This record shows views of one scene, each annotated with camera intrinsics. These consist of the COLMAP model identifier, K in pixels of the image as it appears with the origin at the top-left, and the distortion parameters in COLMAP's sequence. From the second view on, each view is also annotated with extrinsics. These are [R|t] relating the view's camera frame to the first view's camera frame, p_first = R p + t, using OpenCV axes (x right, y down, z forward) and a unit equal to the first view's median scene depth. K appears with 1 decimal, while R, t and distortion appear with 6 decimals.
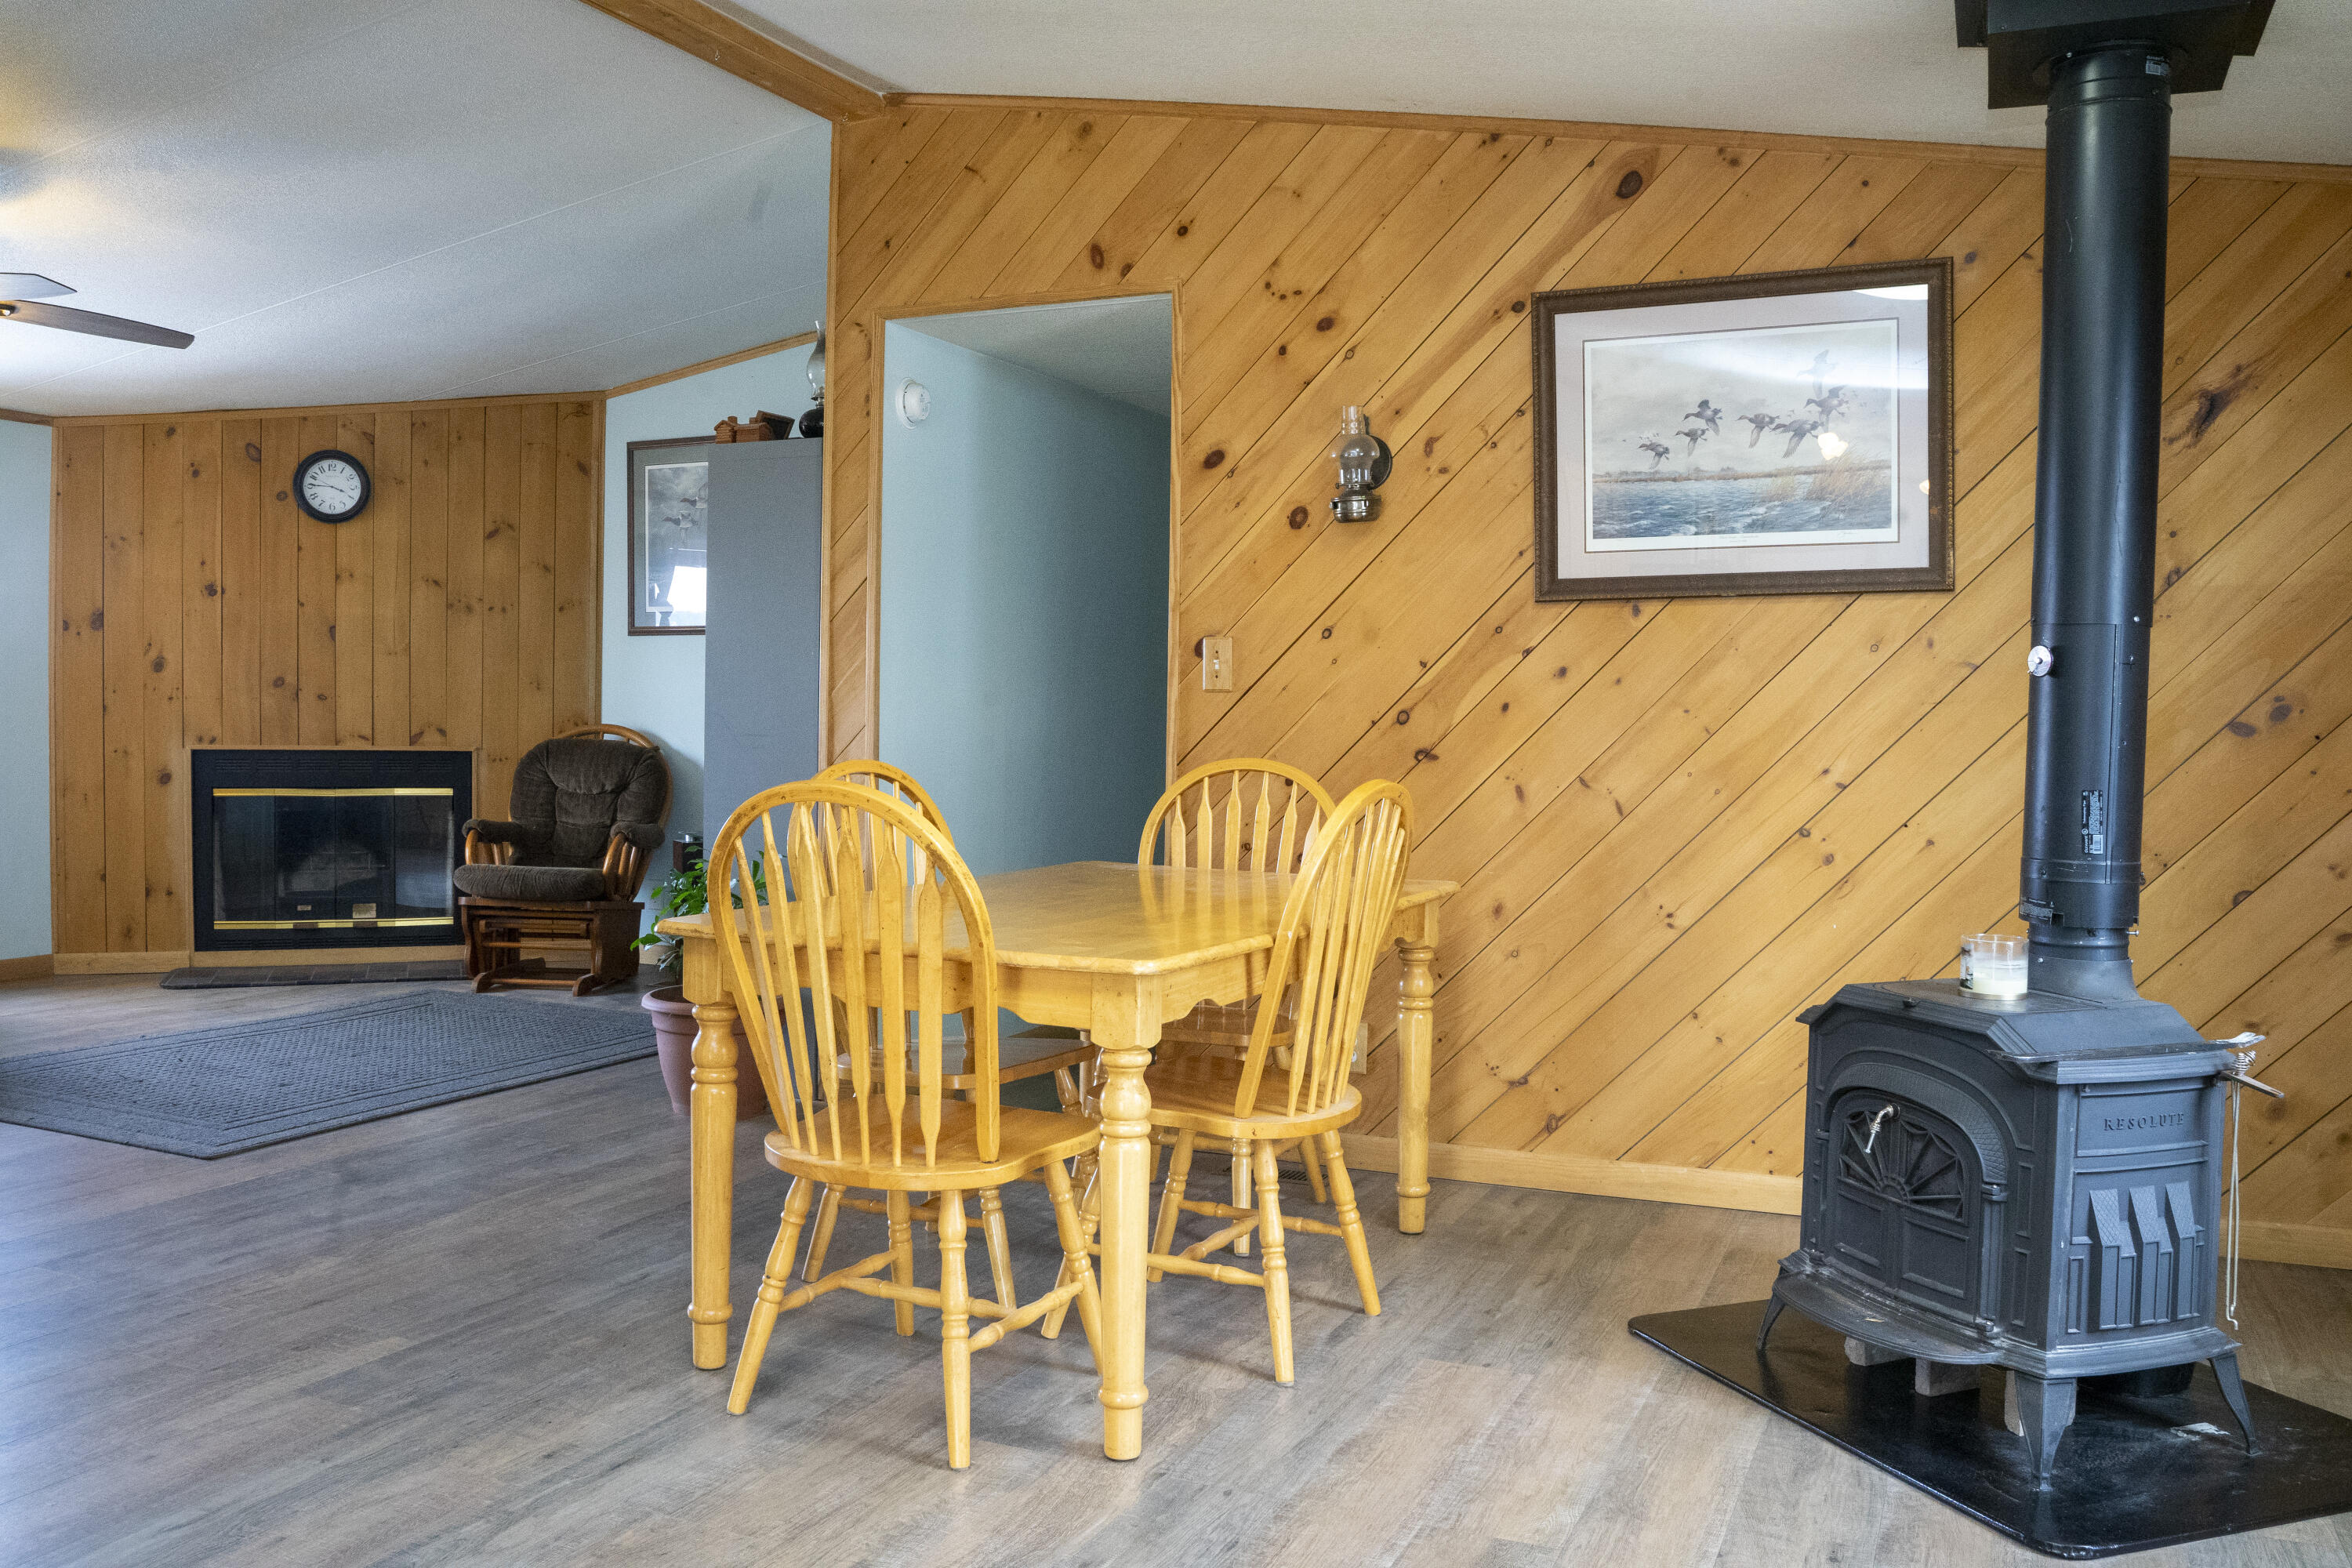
lens RADIAL K [[1907.5, 0, 1176.0], [0, 1907.5, 784.0], [0, 0, 1]] dist [-0.093355, 0.064548]
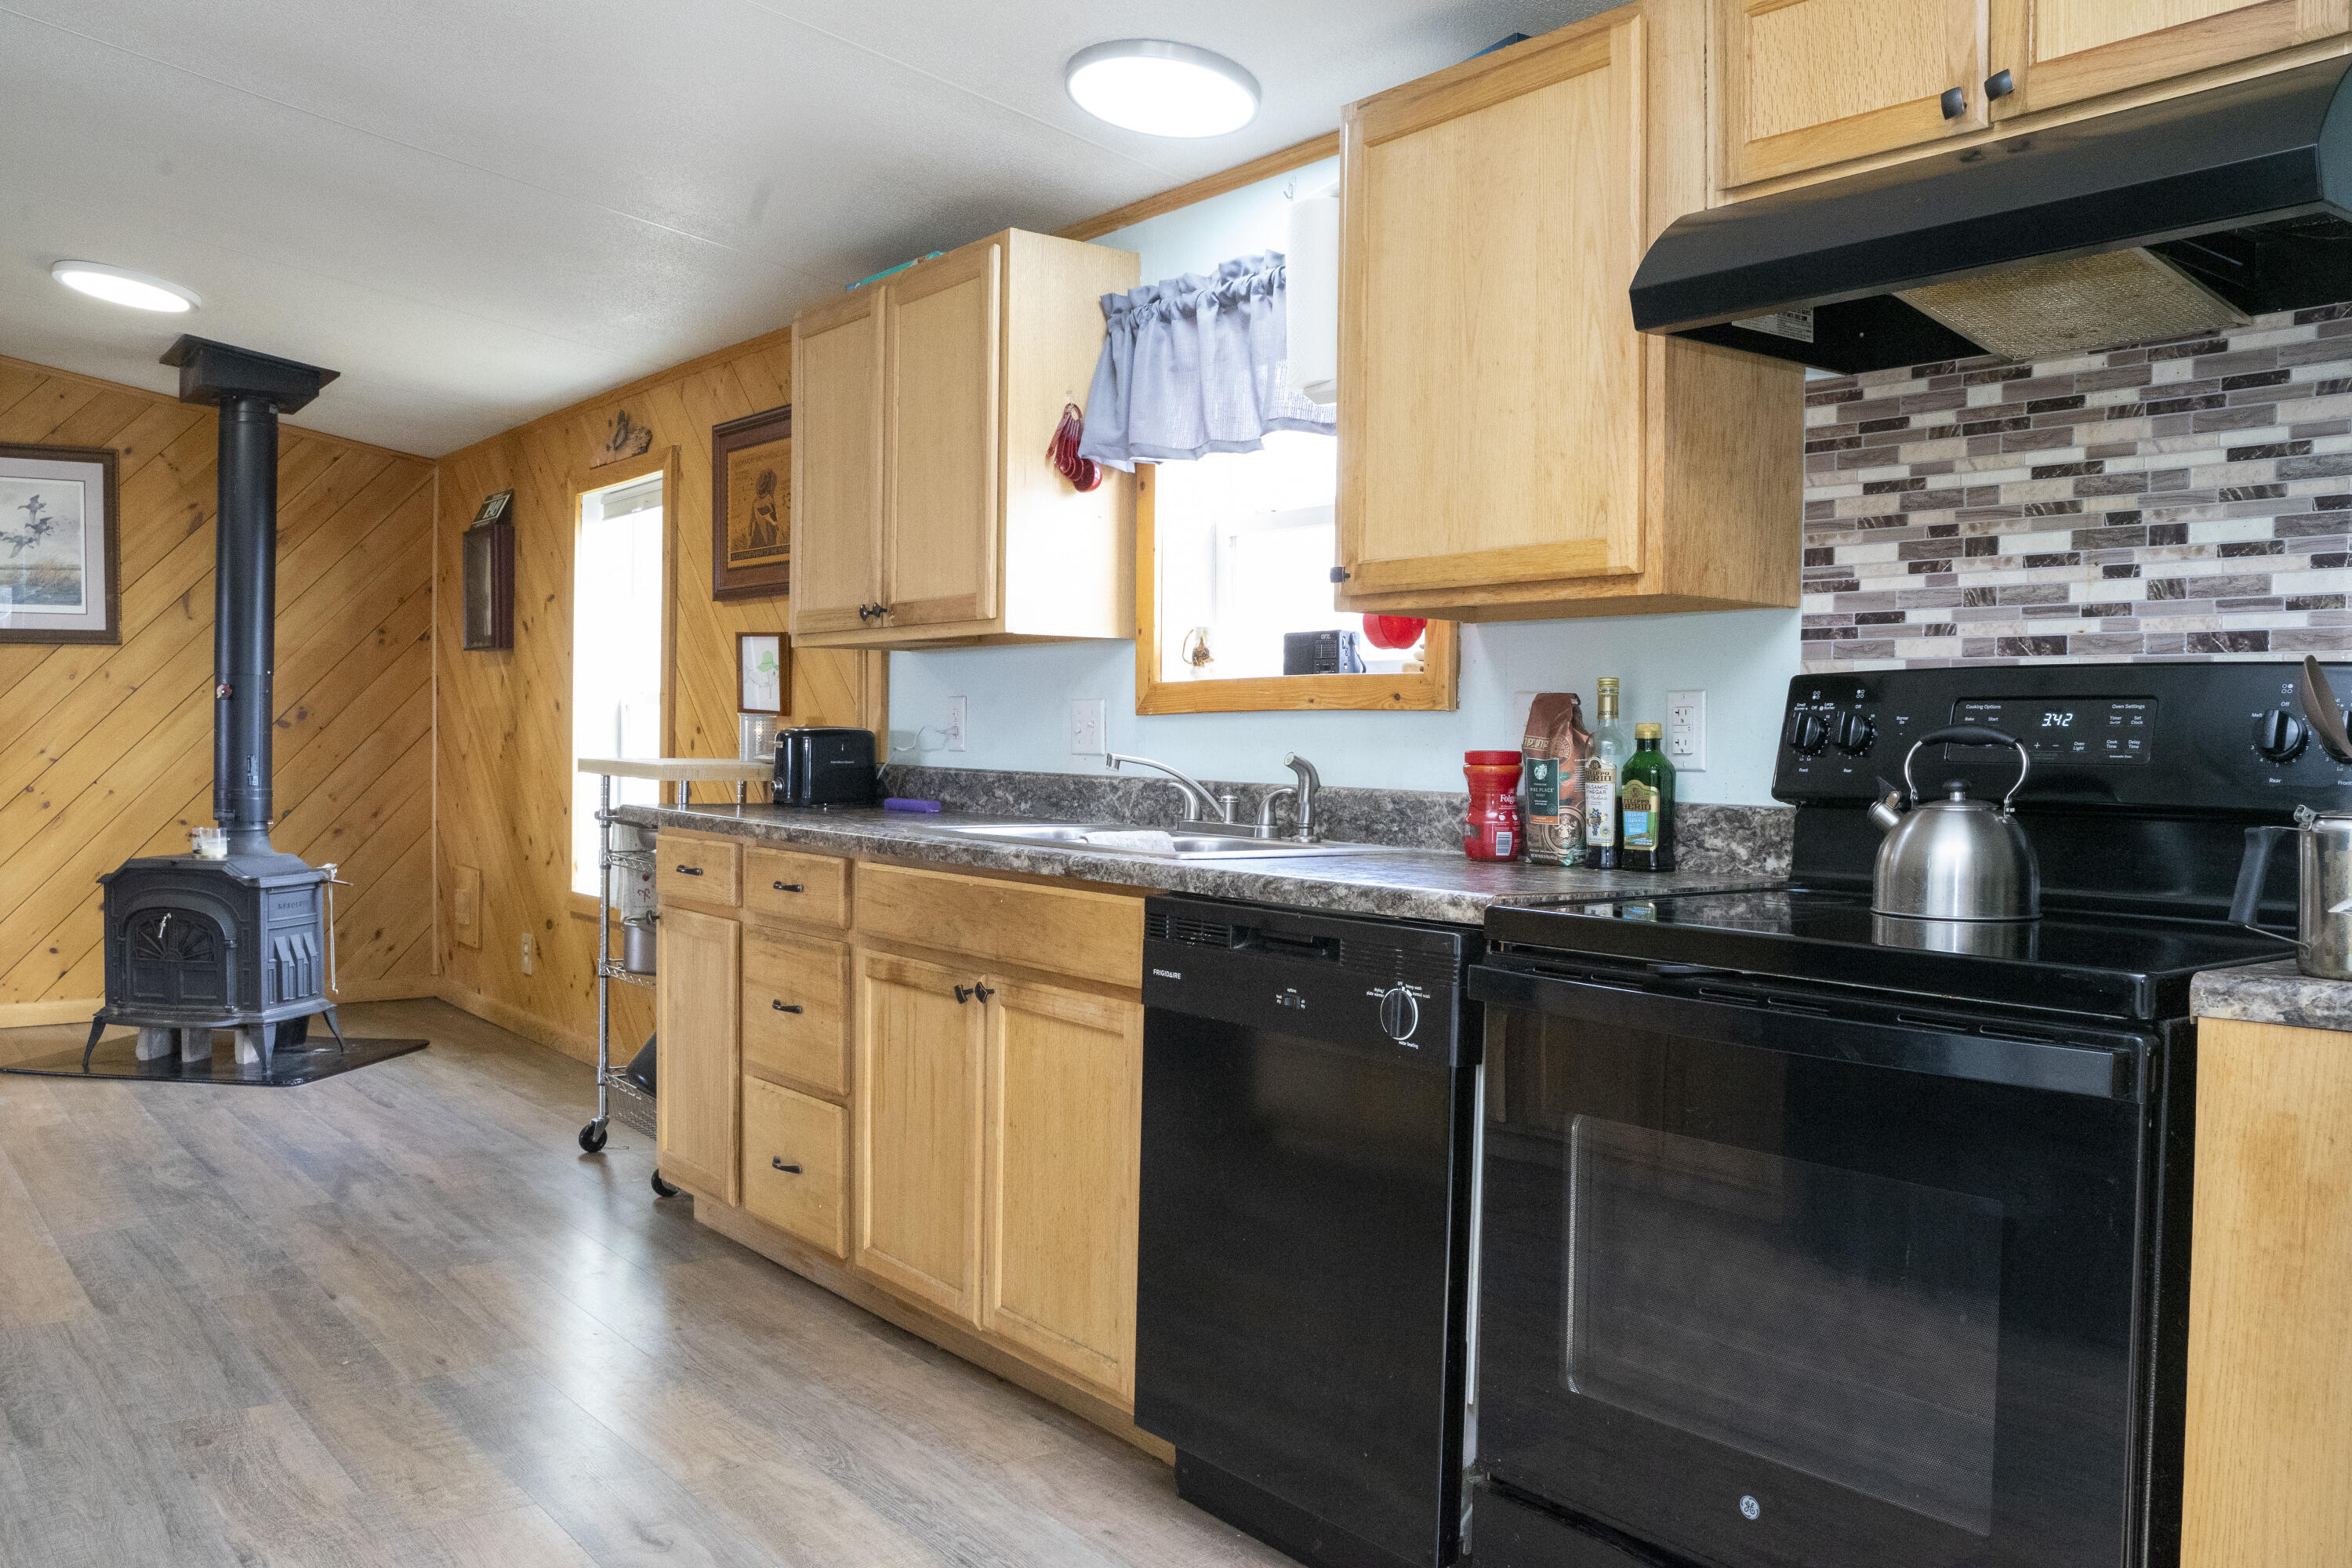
lens RADIAL K [[1907.5, 0, 1176.0], [0, 1907.5, 784.0], [0, 0, 1]] dist [-0.093355, 0.064548]
pose [[0.474386, -0.028995, 0.879839, -0.809139], [0.028803, 0.999434, 0.017406, 0.029079], [-0.879845, 0.017084, 0.474953, -0.838882]]
